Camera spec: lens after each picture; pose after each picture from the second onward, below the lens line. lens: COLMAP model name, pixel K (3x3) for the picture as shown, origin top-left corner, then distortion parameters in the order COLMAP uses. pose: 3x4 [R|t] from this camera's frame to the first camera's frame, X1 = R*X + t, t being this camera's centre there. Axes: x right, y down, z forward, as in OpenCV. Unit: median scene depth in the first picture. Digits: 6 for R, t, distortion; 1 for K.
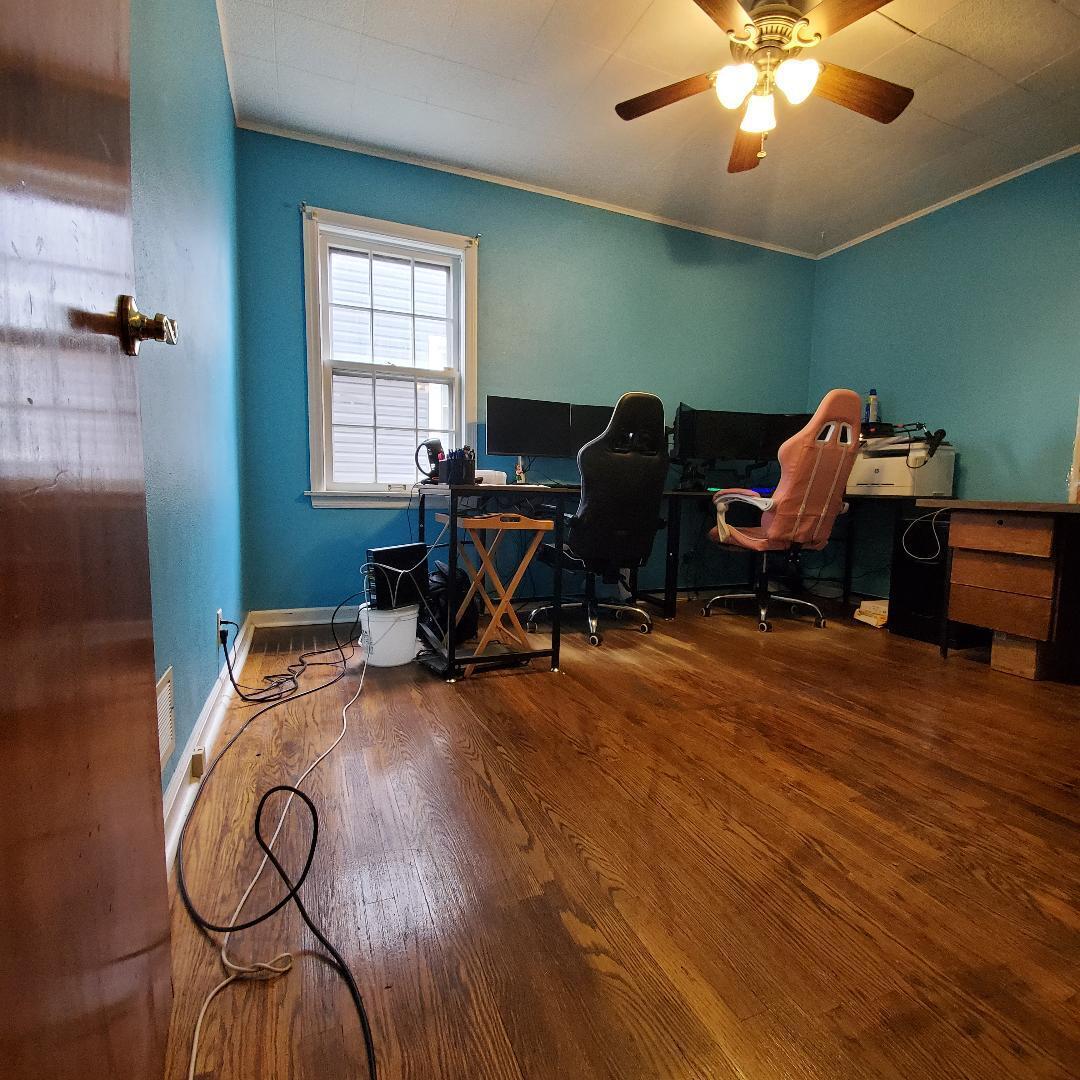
lens RADIAL K [[566.2, 0, 538.9], [0, 566.2, 564.0], [0, 0, 1]] dist [0.003386, 0.000274]
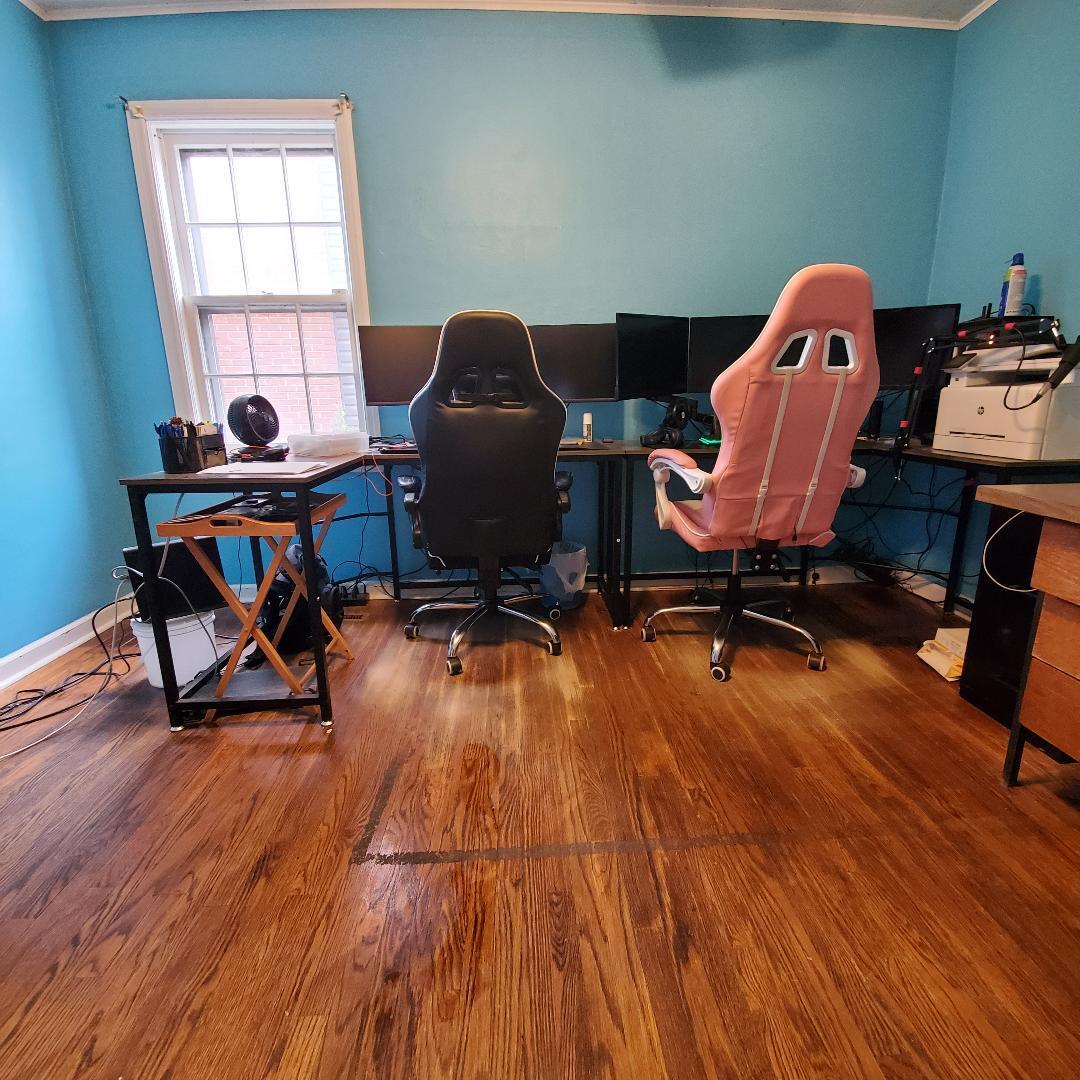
lens RADIAL K [[572.9, 0, 555.3], [0, 572.9, 544.2], [0, 0, 1]] dist [0.007411, -0.012827]
pose [[0.948396, 0.042564, -0.314219, 0.450382], [-0.008029, 0.993856, 0.110394, -0.102450], [0.316987, -0.102174, 0.942910, 0.375109]]
